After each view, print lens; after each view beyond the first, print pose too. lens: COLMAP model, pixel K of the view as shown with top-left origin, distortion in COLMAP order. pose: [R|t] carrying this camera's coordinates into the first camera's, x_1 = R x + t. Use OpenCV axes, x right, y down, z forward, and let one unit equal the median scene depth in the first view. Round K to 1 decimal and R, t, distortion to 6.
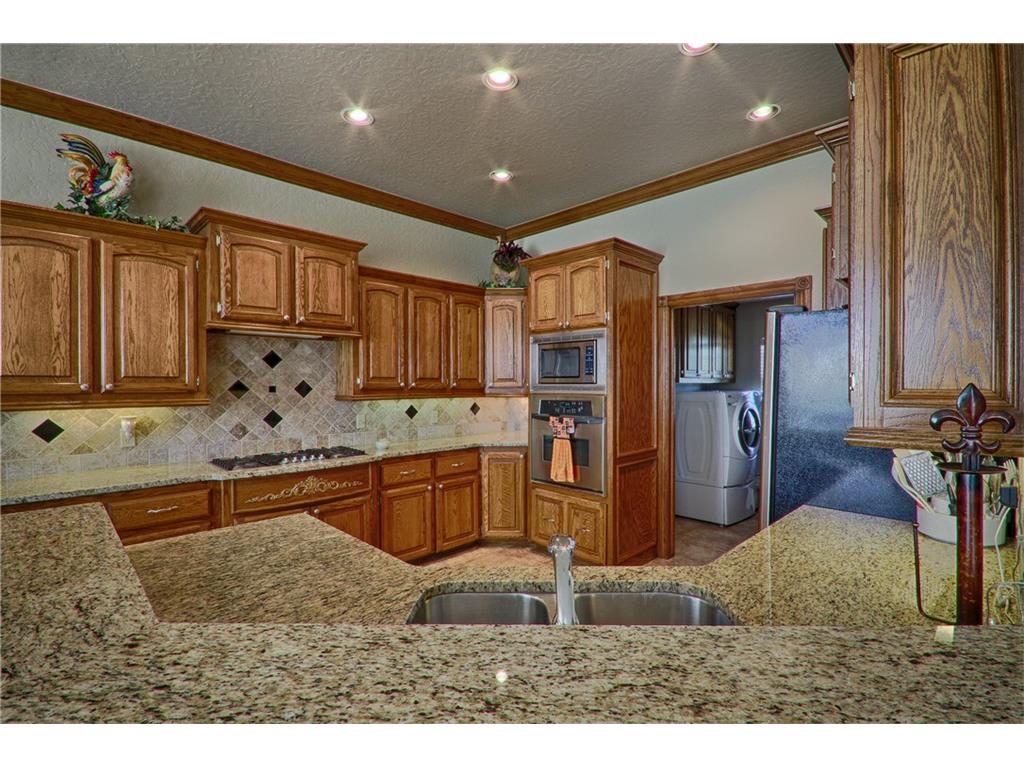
lens RADIAL K [[473.6, 0, 514.3], [0, 473.6, 389.2], [0, 0, 1]] dist [0.011849, -0.014581]
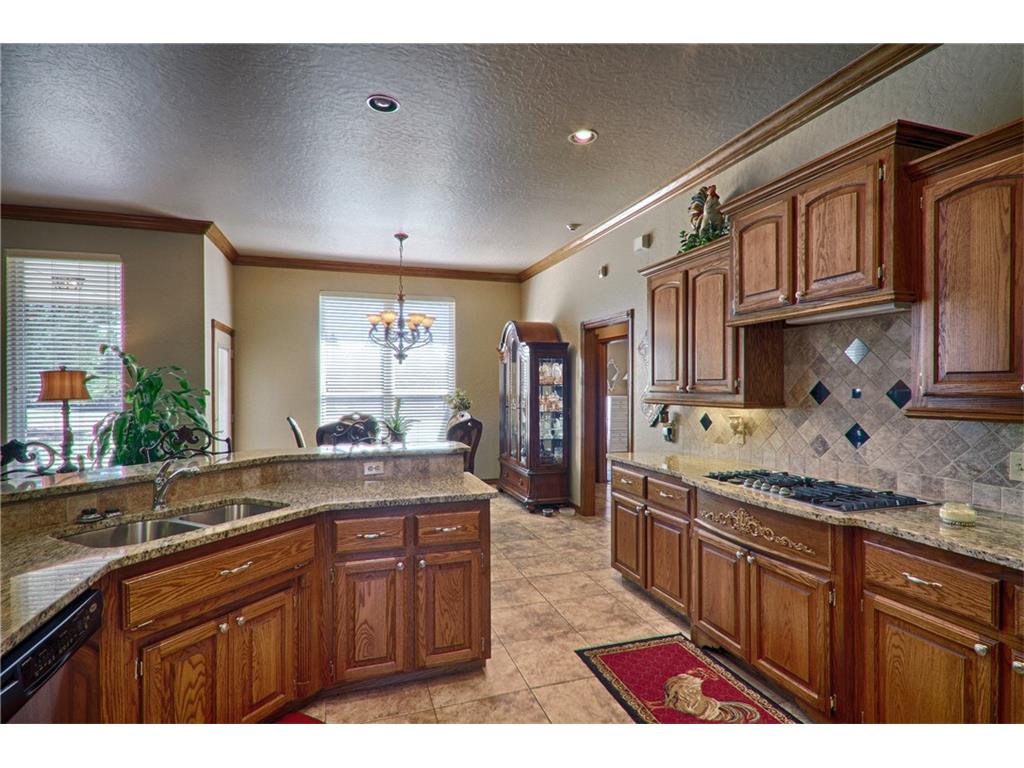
lens RADIAL K [[524.8, 0, 506.3], [0, 524.8, 388.8], [0, 0, 1]] dist [0.001063, 0.000336]
pose [[-0.462844, 0.009536, -0.886389, 0.419881], [-0.003454, 0.999915, 0.012561, -0.014956], [0.886433, 0.008876, -0.462772, 0.906668]]
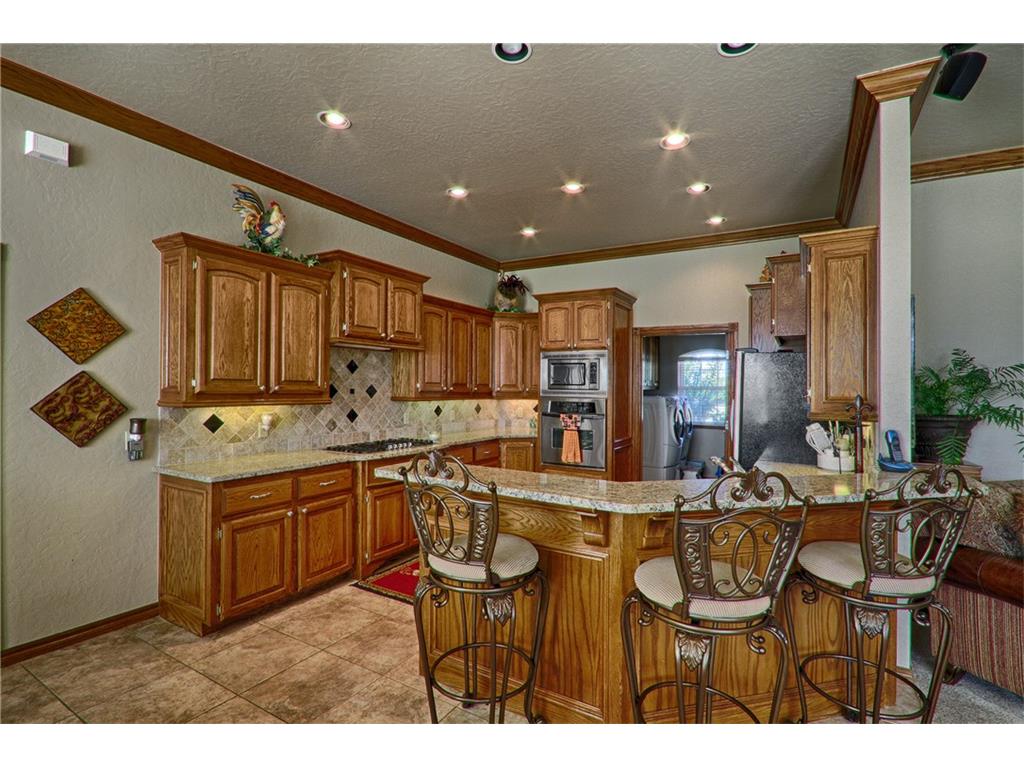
lens RADIAL K [[485.2, 0, 512.0], [0, 485.2, 384.0], [0, 0, 1]] dist [-0.002006, -0.000513]
pose [[0.969218, 0.015368, 0.245726, -0.421598], [-0.011025, 0.999758, -0.019043, 0.000553], [-0.245959, 0.015747, 0.969152, -0.311901]]
